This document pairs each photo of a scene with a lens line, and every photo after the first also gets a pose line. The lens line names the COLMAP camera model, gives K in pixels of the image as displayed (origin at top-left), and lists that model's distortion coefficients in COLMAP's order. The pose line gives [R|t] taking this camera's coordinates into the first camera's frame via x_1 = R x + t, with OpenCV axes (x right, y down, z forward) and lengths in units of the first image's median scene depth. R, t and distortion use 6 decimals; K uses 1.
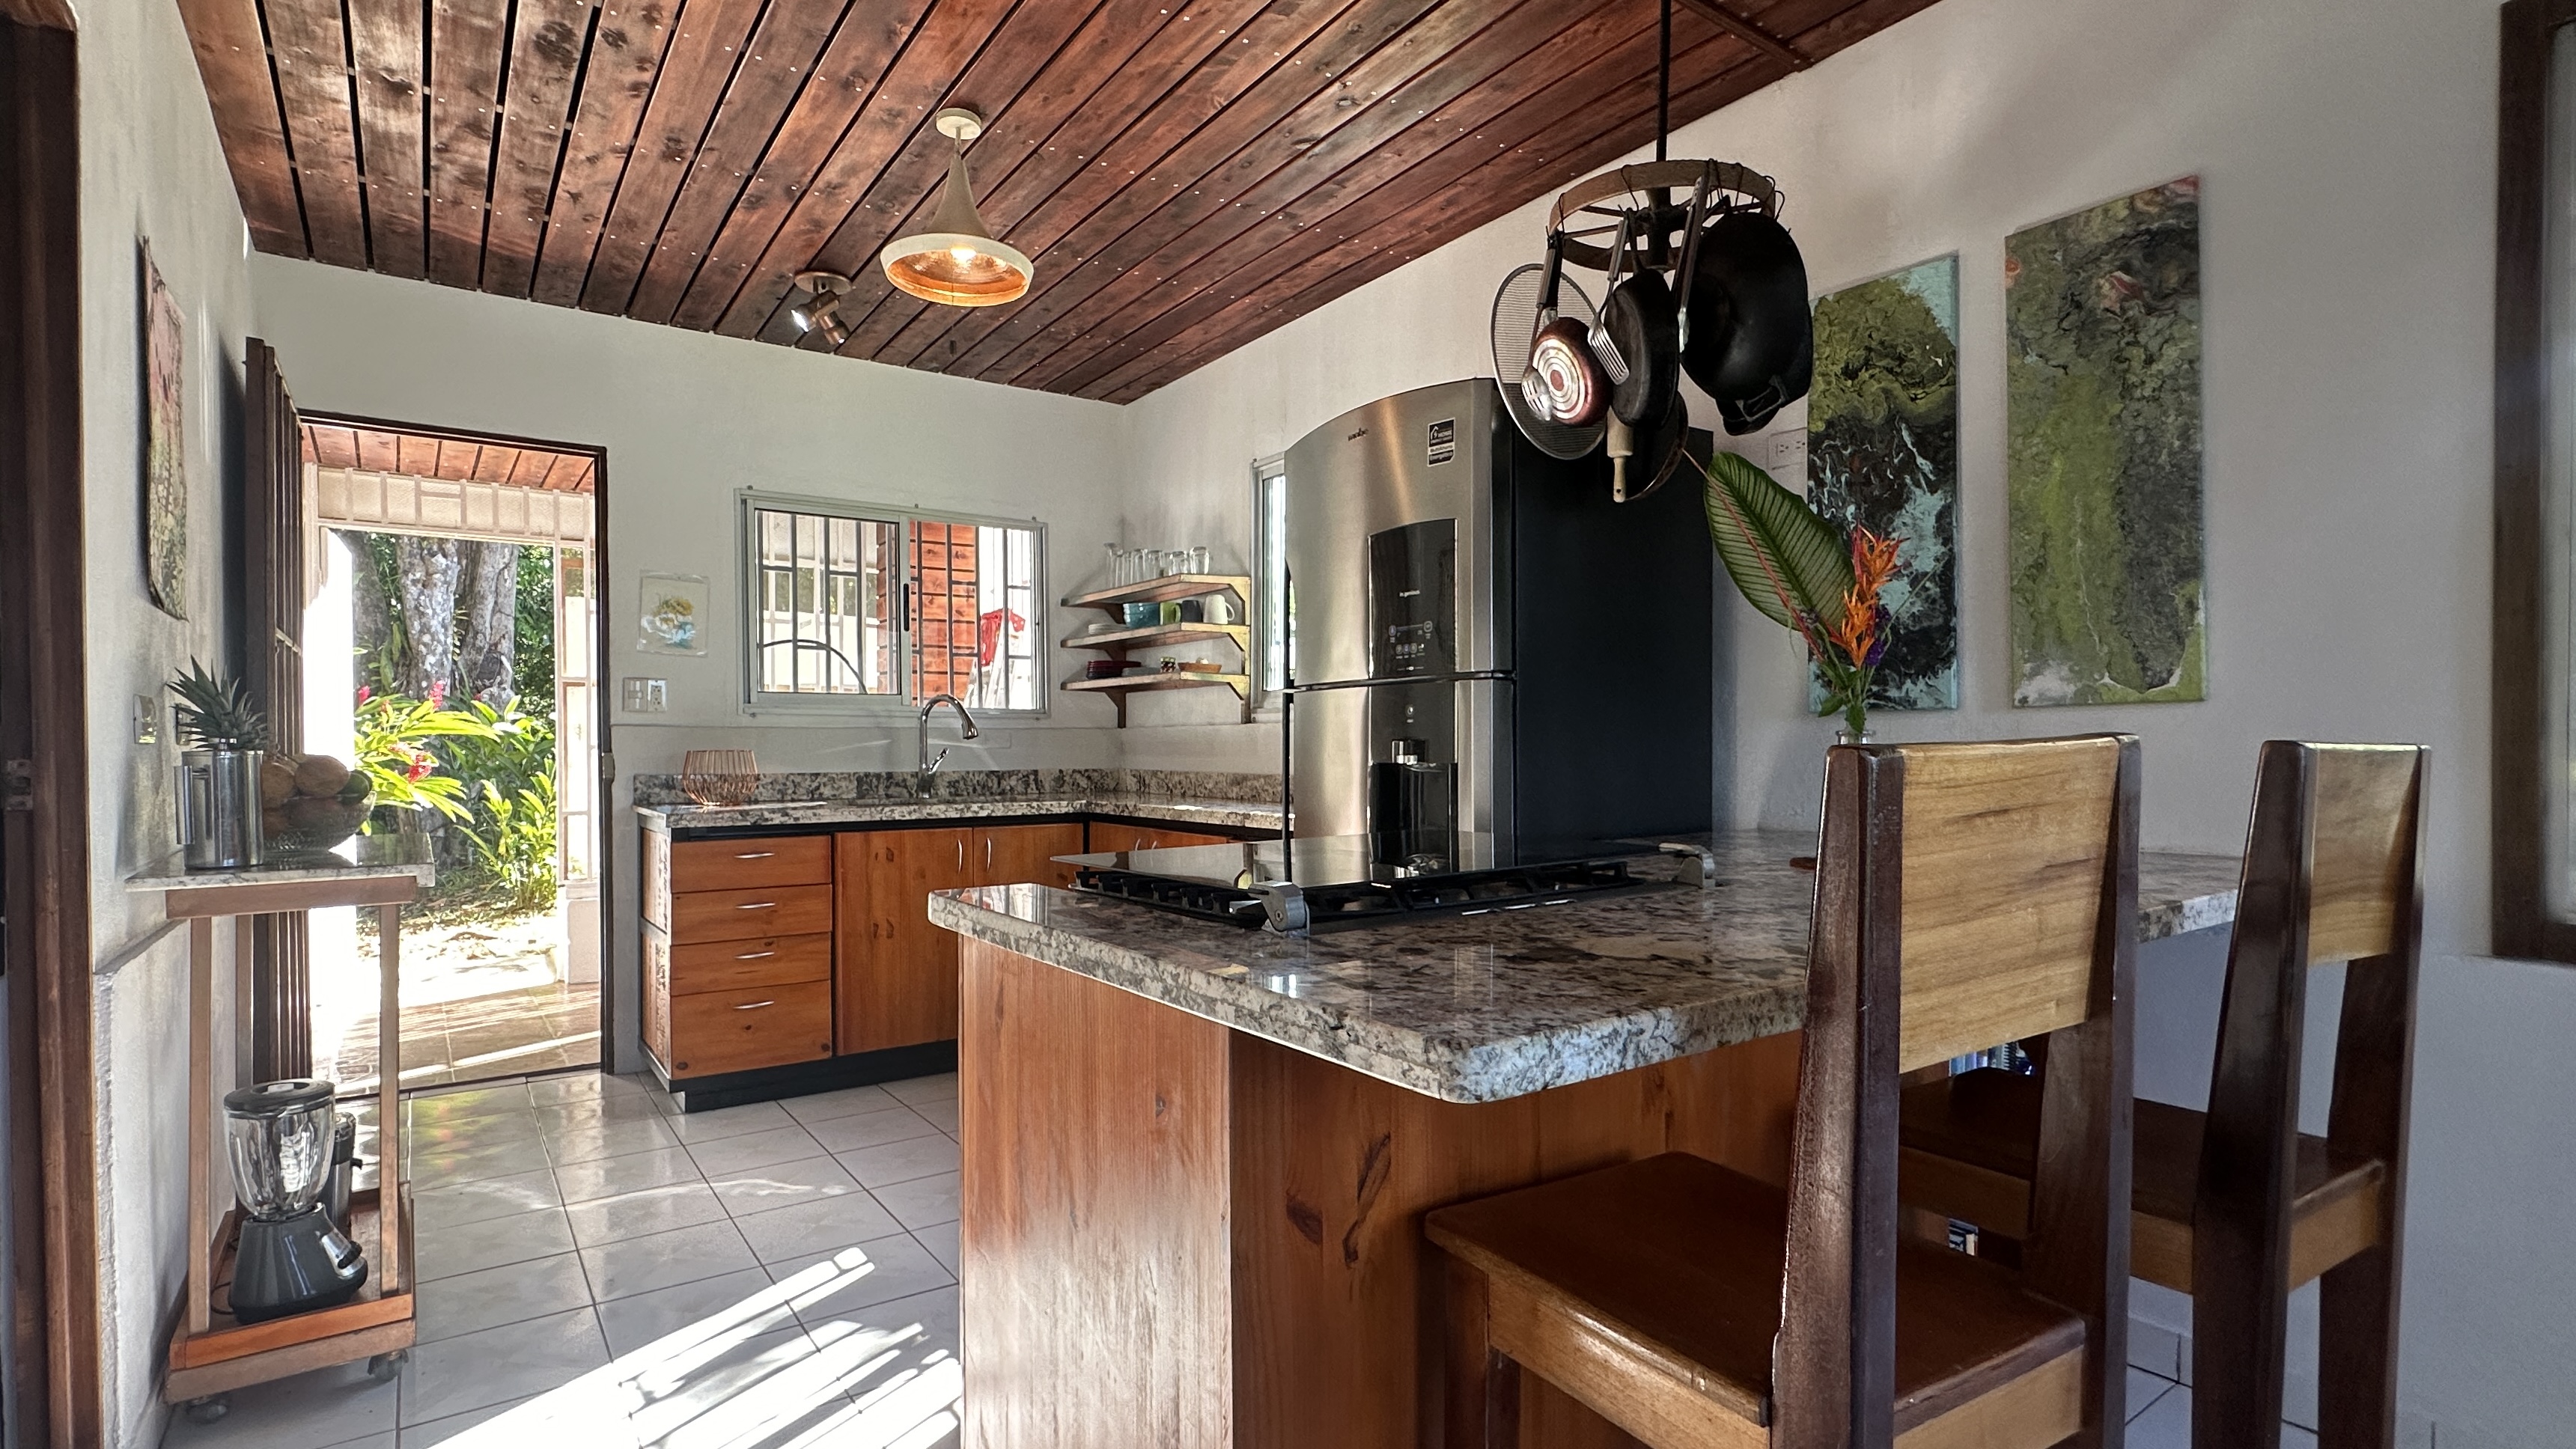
lens RADIAL K [[1223.0, 0, 1280.0], [0, 1223.0, 756.4], [0, 0, 1]] dist [-0.002793, -0.000086]
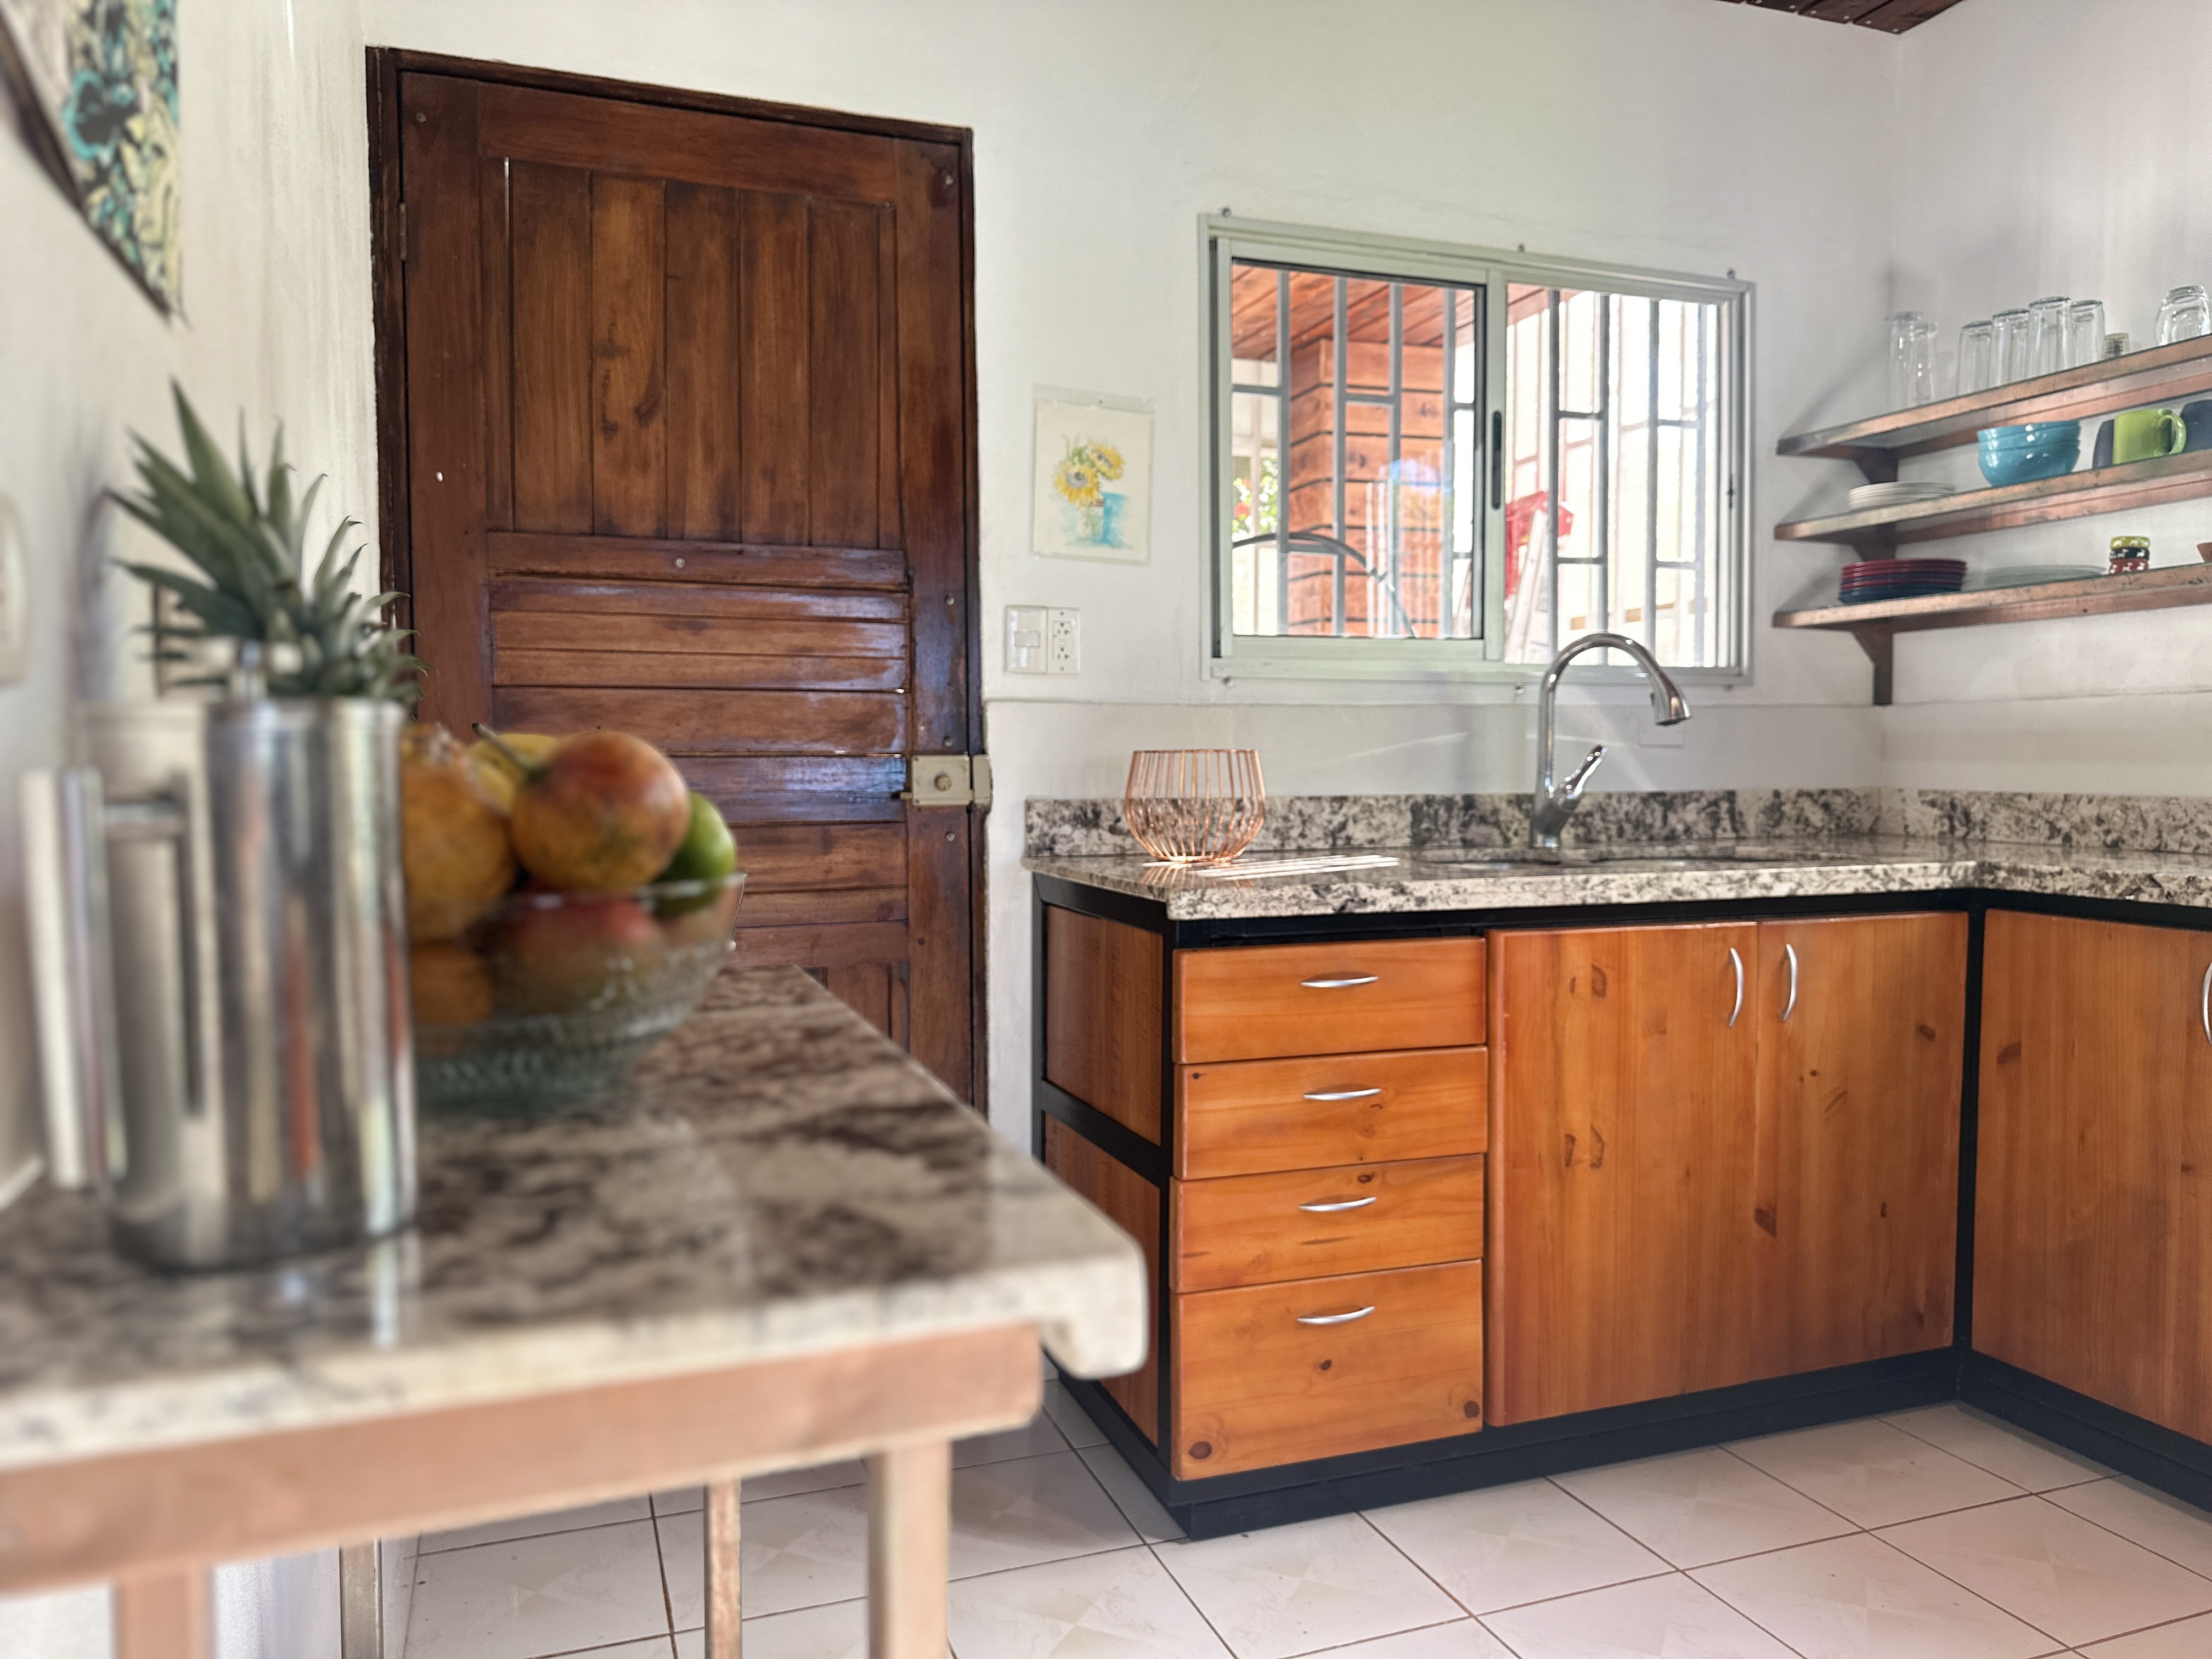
lens RADIAL K [[1546.8, 0, 1106.0], [0, 1546.8, 835.7], [0, 0, 1]] dist [0.009144, -0.000753]
pose [[0.964458, 0.009291, -0.264073, -0.332845], [0.001071, 0.999236, 0.039070, 0.005429], [0.264234, -0.037964, 0.963711, 0.400514]]
